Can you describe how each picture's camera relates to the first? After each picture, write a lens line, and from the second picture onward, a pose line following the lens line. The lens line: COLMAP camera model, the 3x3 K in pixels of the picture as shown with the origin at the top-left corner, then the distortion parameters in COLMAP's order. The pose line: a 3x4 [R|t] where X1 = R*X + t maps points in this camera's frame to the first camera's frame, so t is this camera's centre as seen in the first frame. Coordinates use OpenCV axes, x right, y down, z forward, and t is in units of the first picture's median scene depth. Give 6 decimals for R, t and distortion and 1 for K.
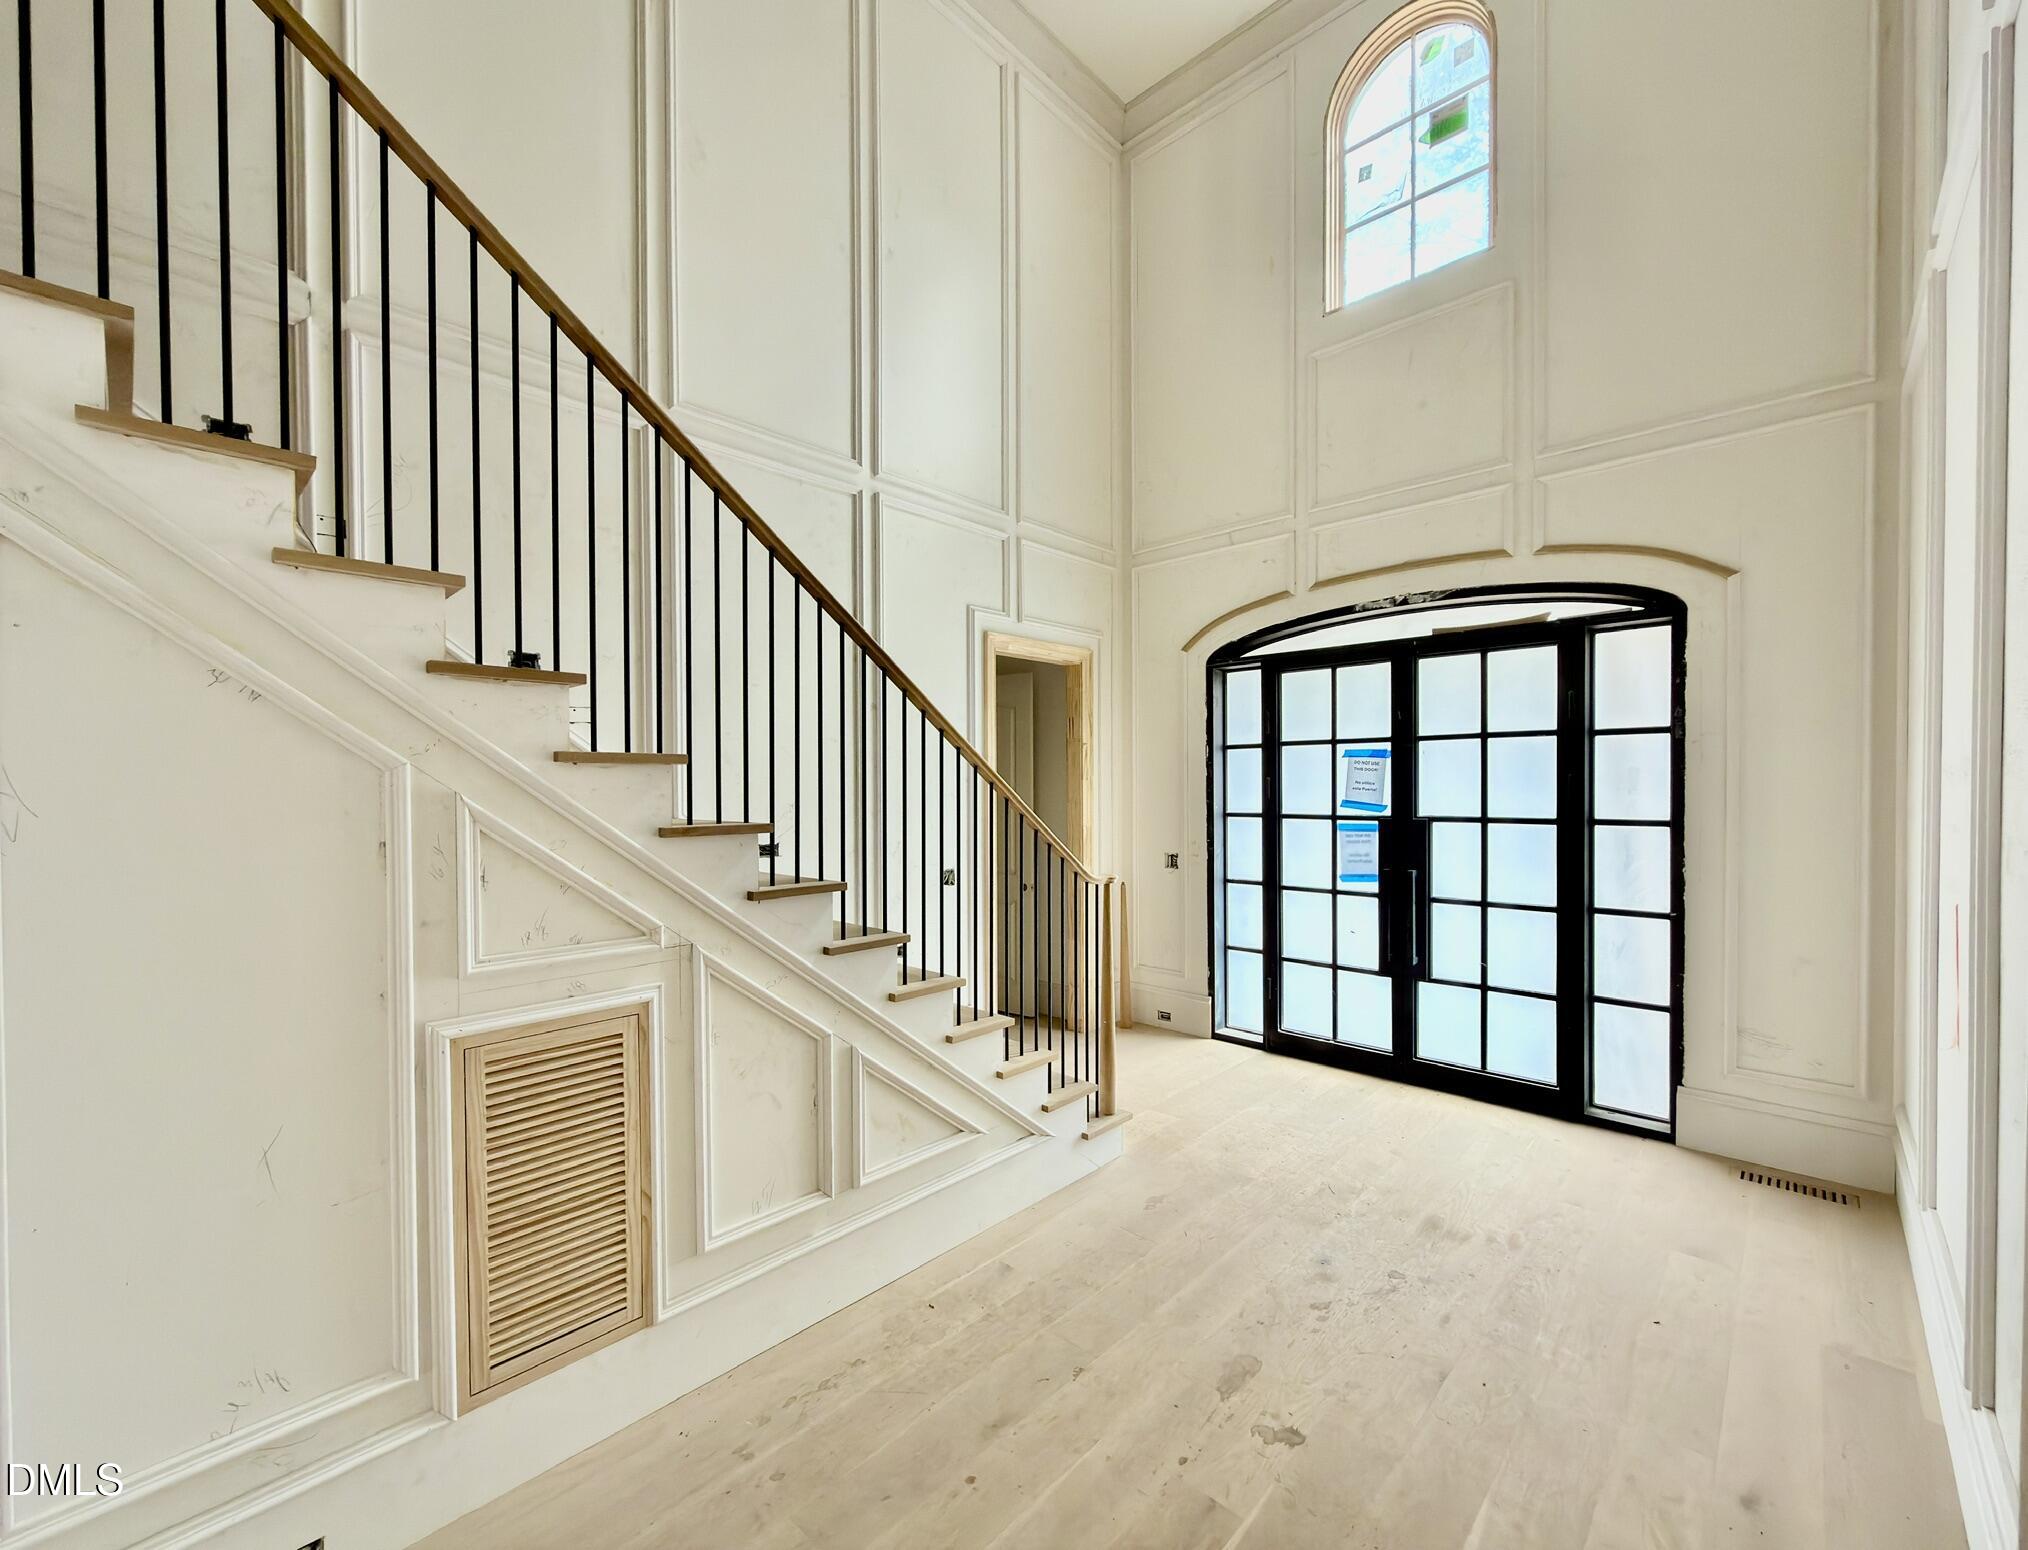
lens RADIAL K [[842.5, 0, 1010.3], [0, 842.5, 796.2], [0, 0, 1]] dist [0.000346, 0.000102]
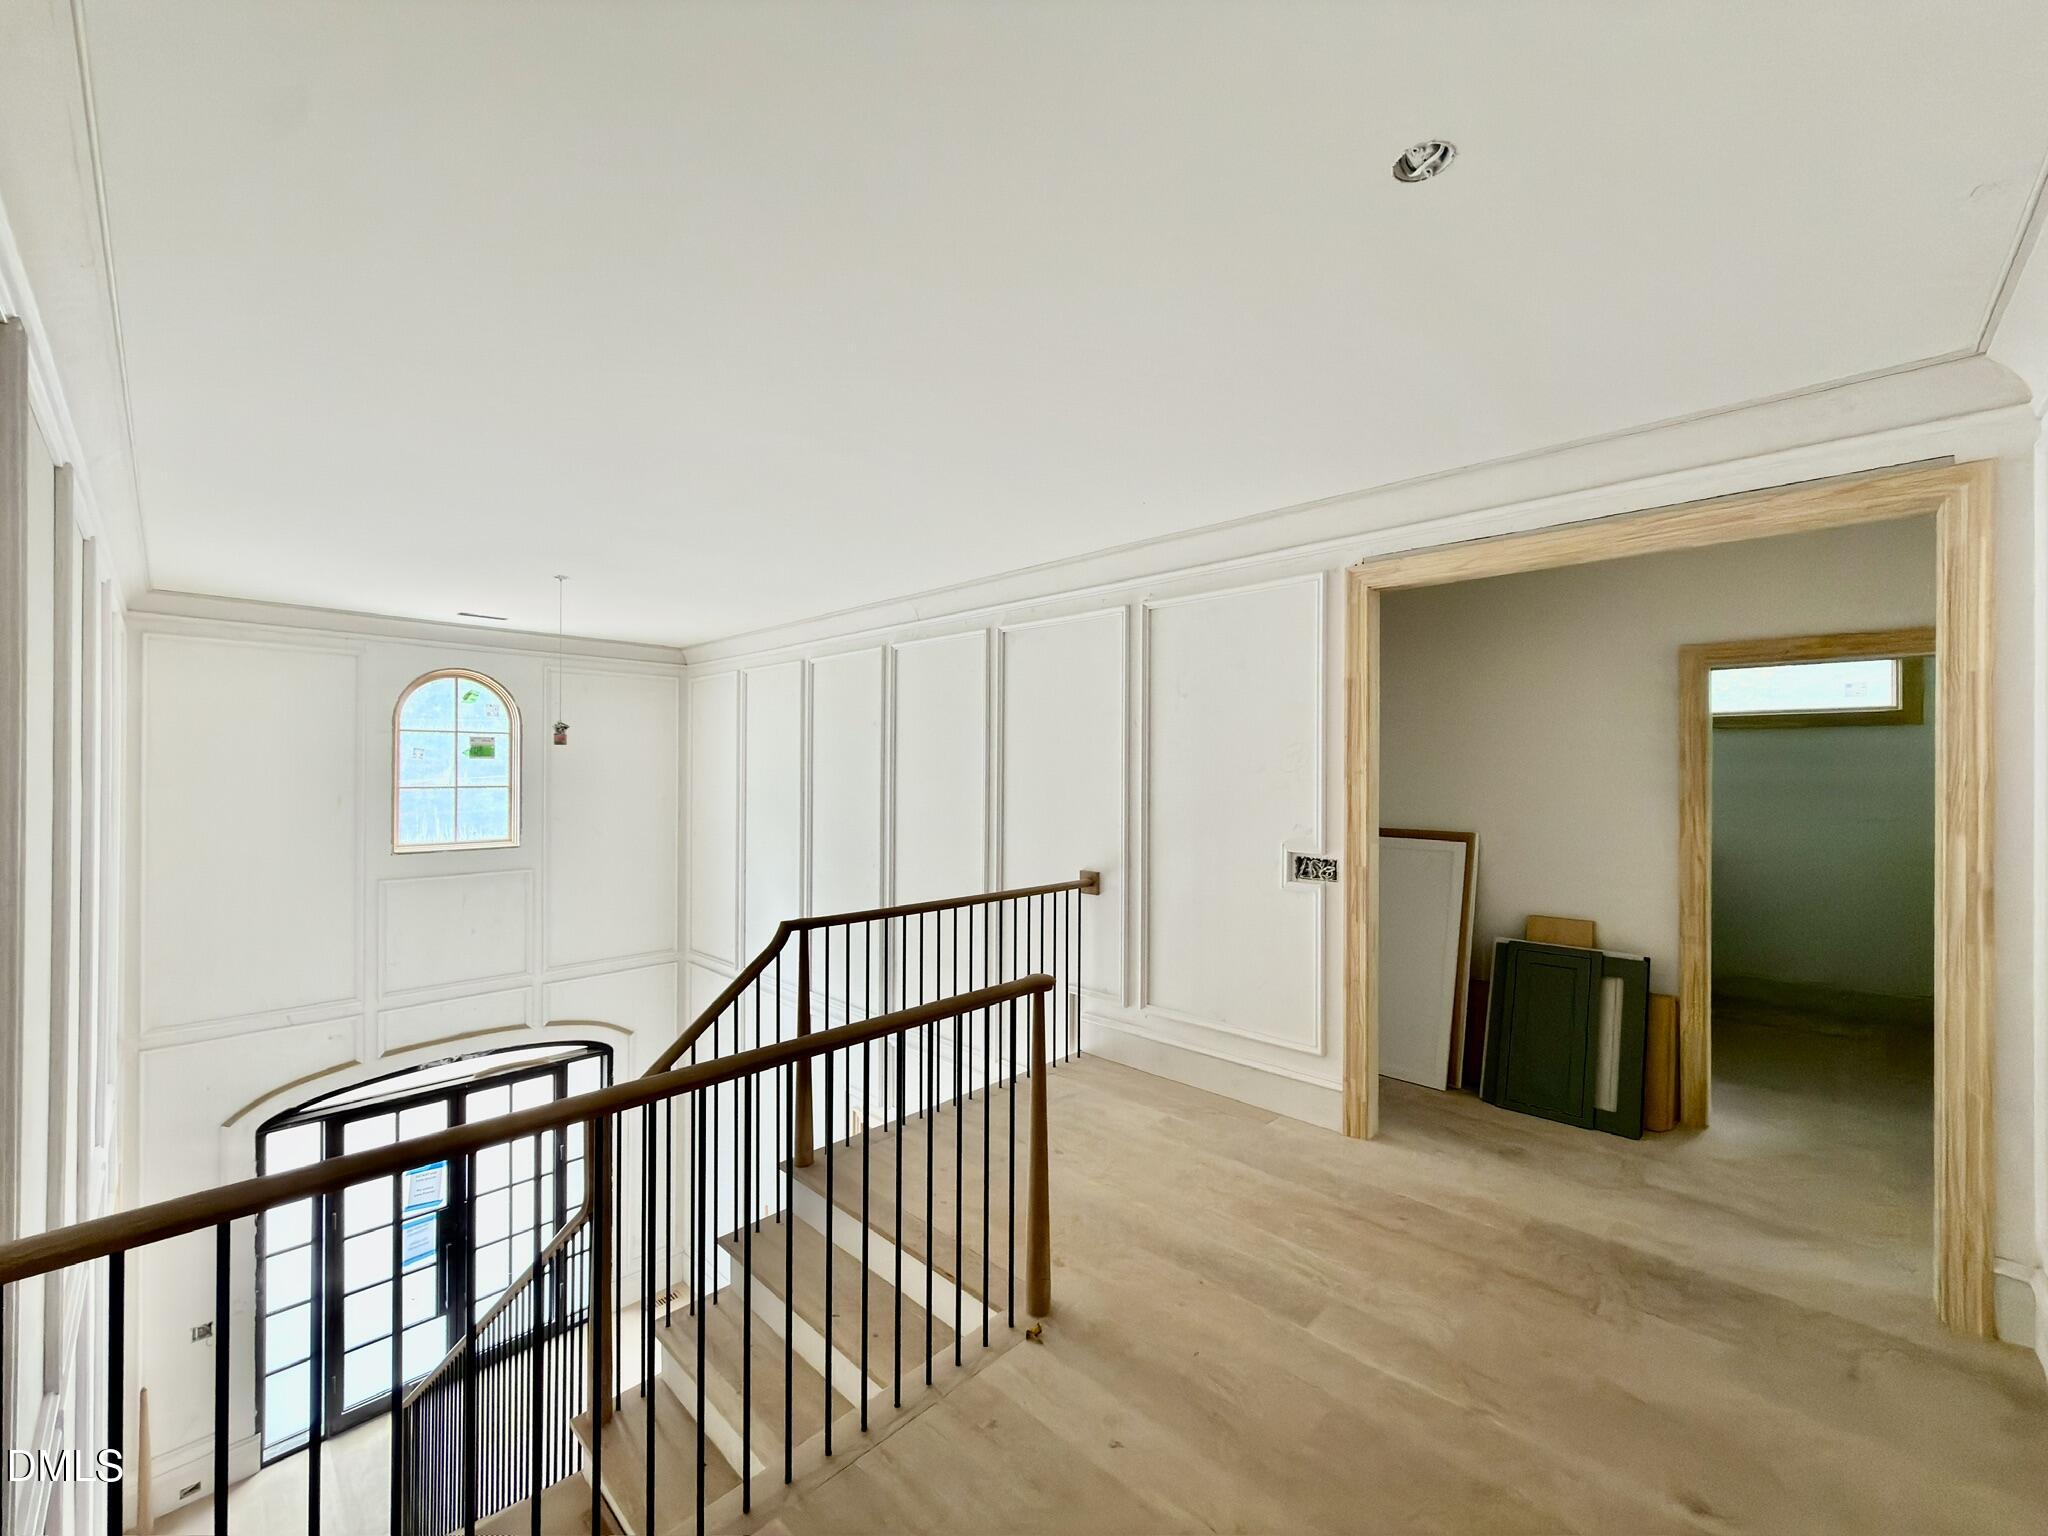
lens RADIAL K [[816.2, 0, 1023.8], [0, 816.2, 770.4], [0, 0, 1]] dist [-0.001564, 0.000460]
pose [[0.006761, 0.007030, 0.999952, -0.976775], [0.006937, 0.999951, -0.007077, -0.722756], [-0.999953, 0.006984, 0.006712, -0.023350]]
